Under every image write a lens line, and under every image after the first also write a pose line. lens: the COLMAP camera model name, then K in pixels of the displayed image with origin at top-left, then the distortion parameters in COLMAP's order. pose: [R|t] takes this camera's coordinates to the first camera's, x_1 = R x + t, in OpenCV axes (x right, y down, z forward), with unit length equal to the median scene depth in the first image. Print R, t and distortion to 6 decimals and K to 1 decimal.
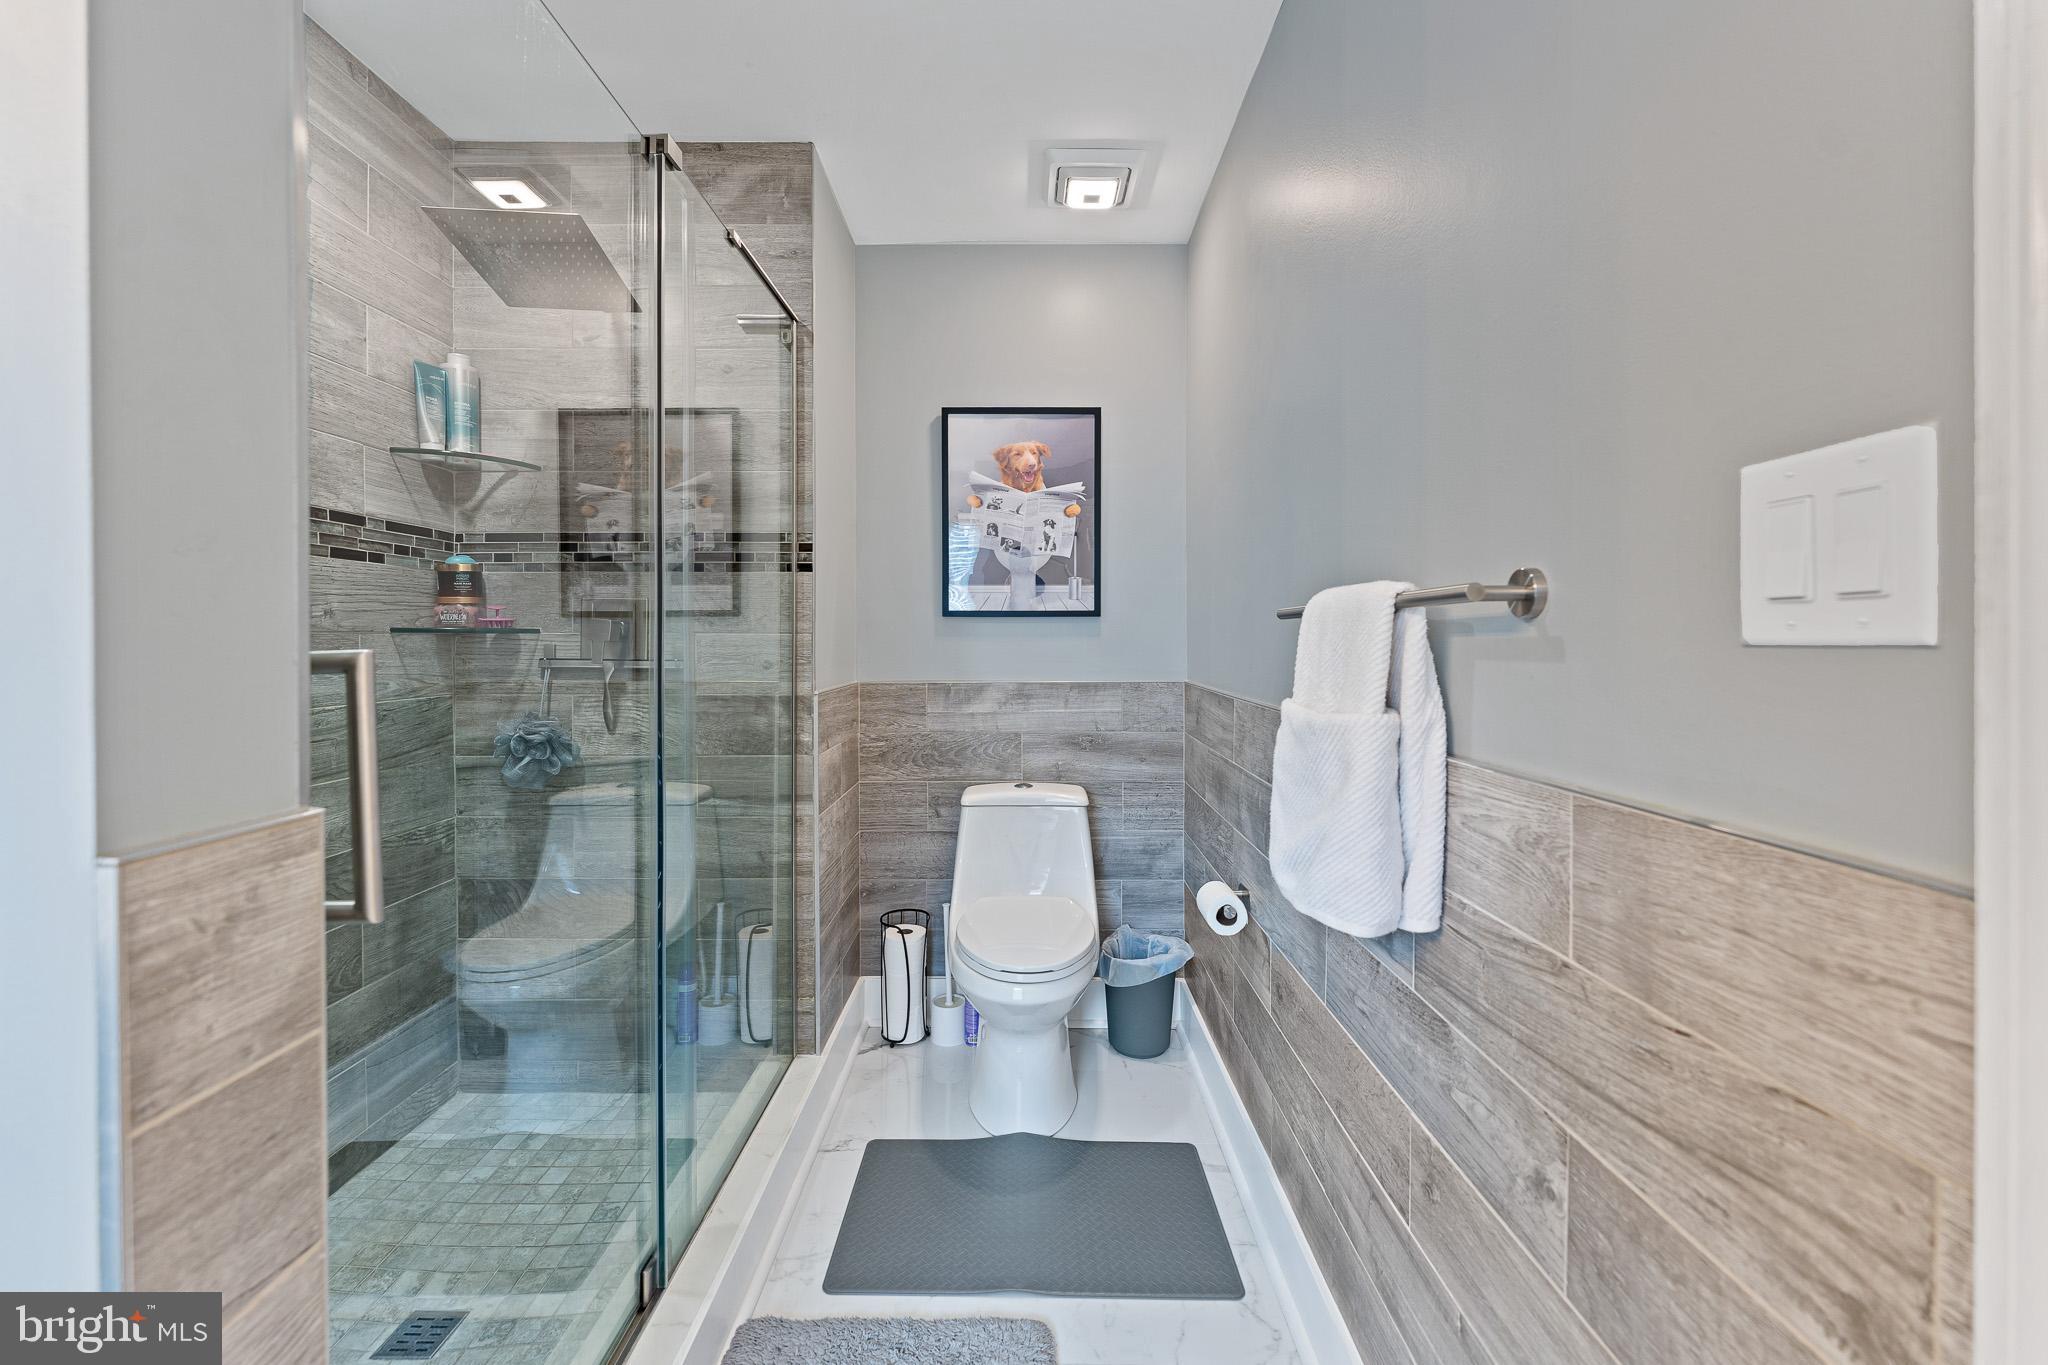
lens RADIAL K [[829.1, 0, 1020.0], [0, 829.1, 657.0], [0, 0, 1]] dist [-0.001068, -0.000759]
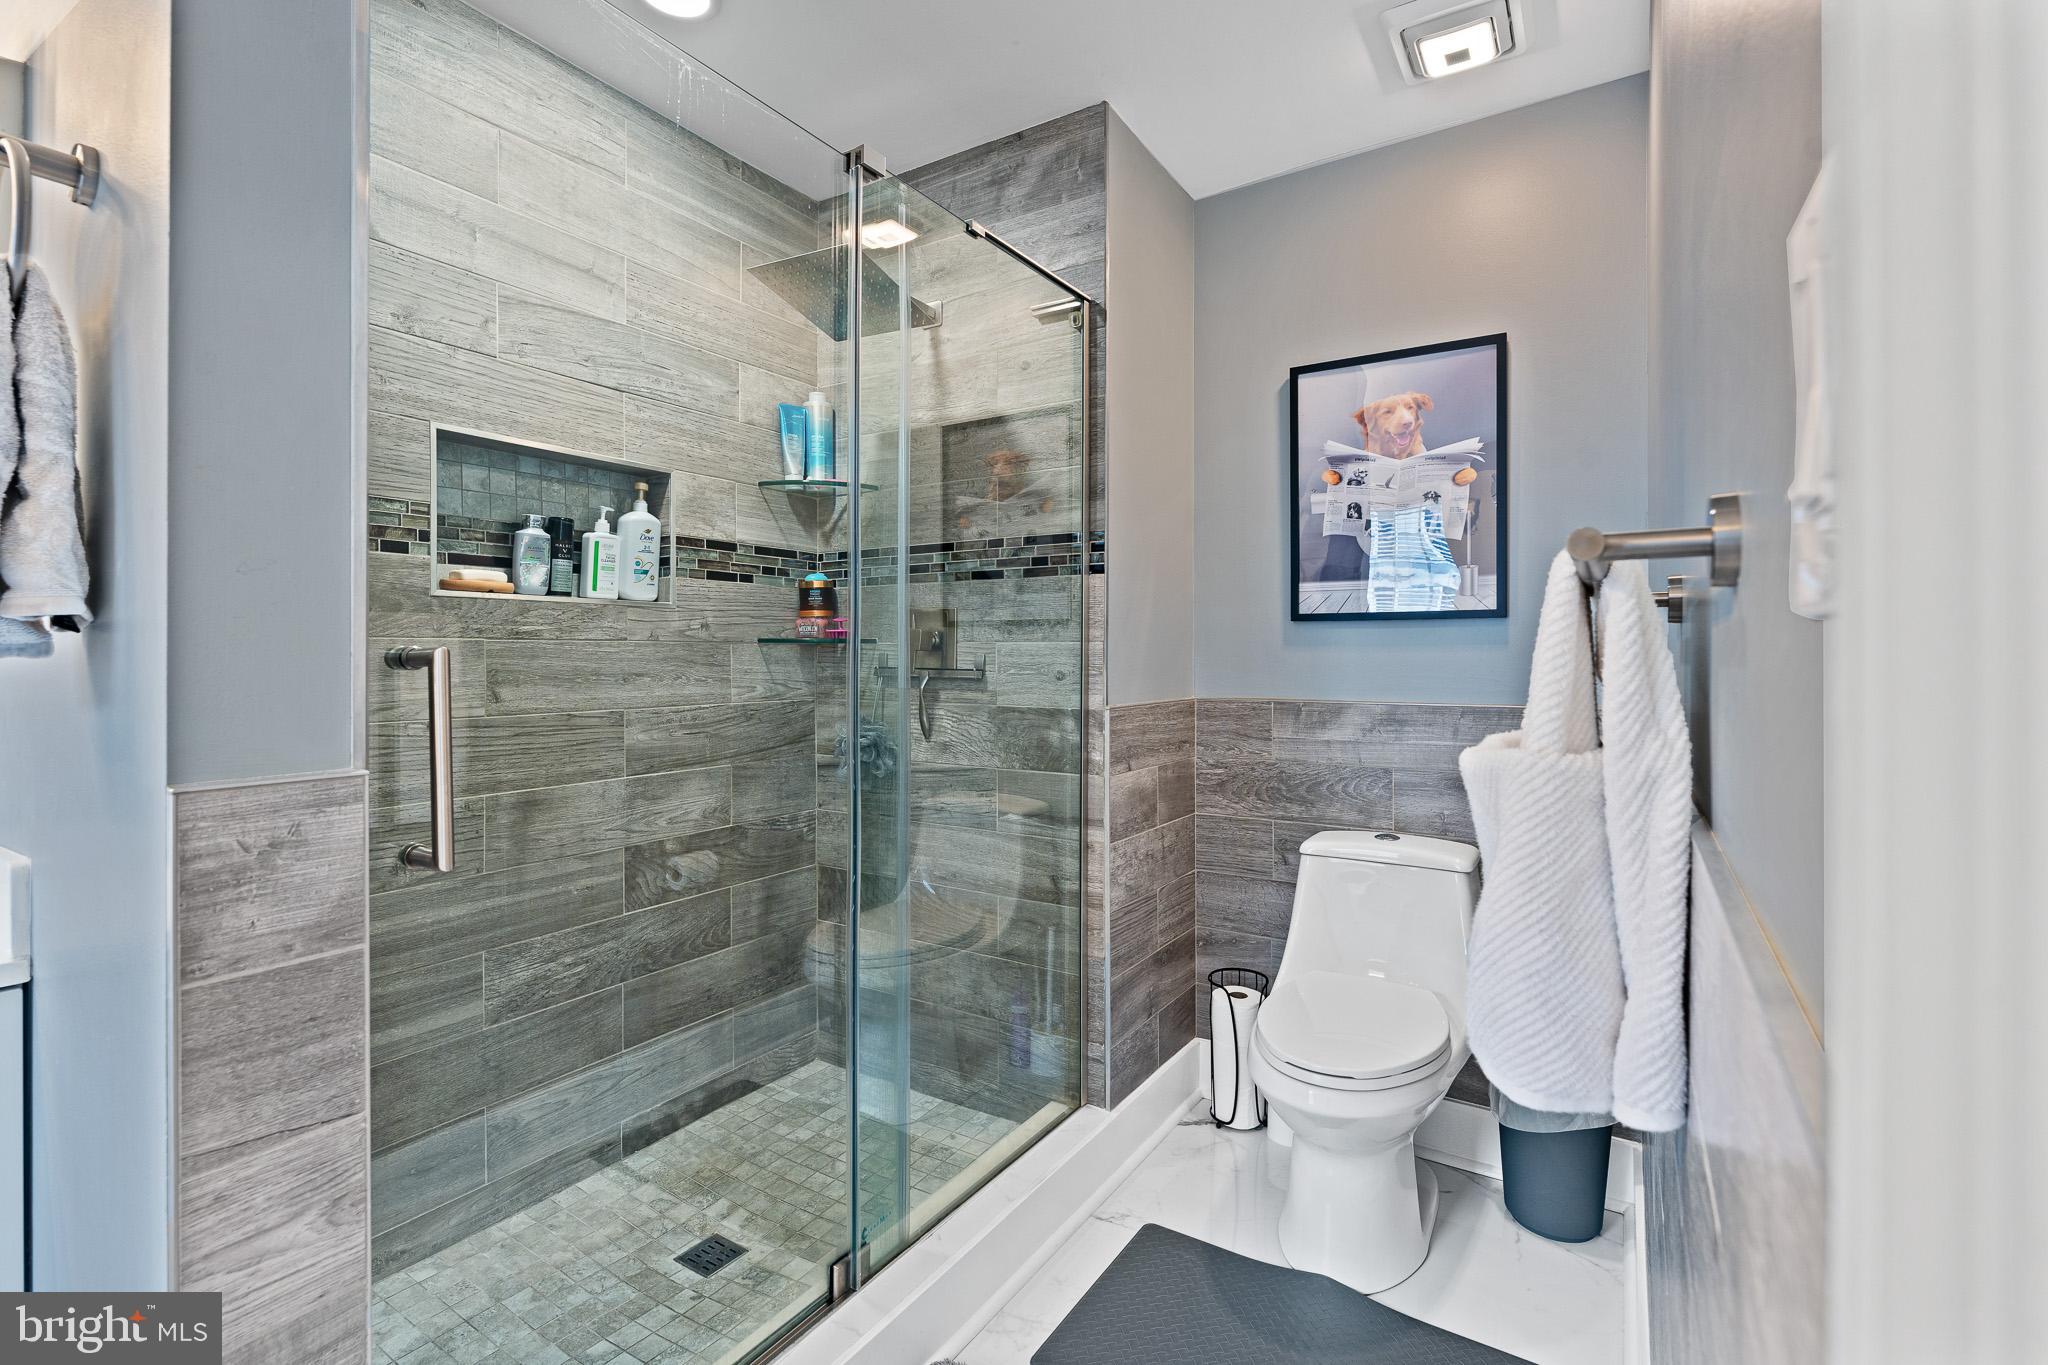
lens RADIAL K [[929.3, 0, 1026.9], [0, 929.3, 668.2], [0, 0, 1]] dist [-0.007865, 0.000041]
pose [[0.844250, 0.007993, -0.535890, 0.226282], [-0.012040, 0.999919, -0.004053, 0.005834], [0.535814, 0.009874, 0.844278, 0.102376]]
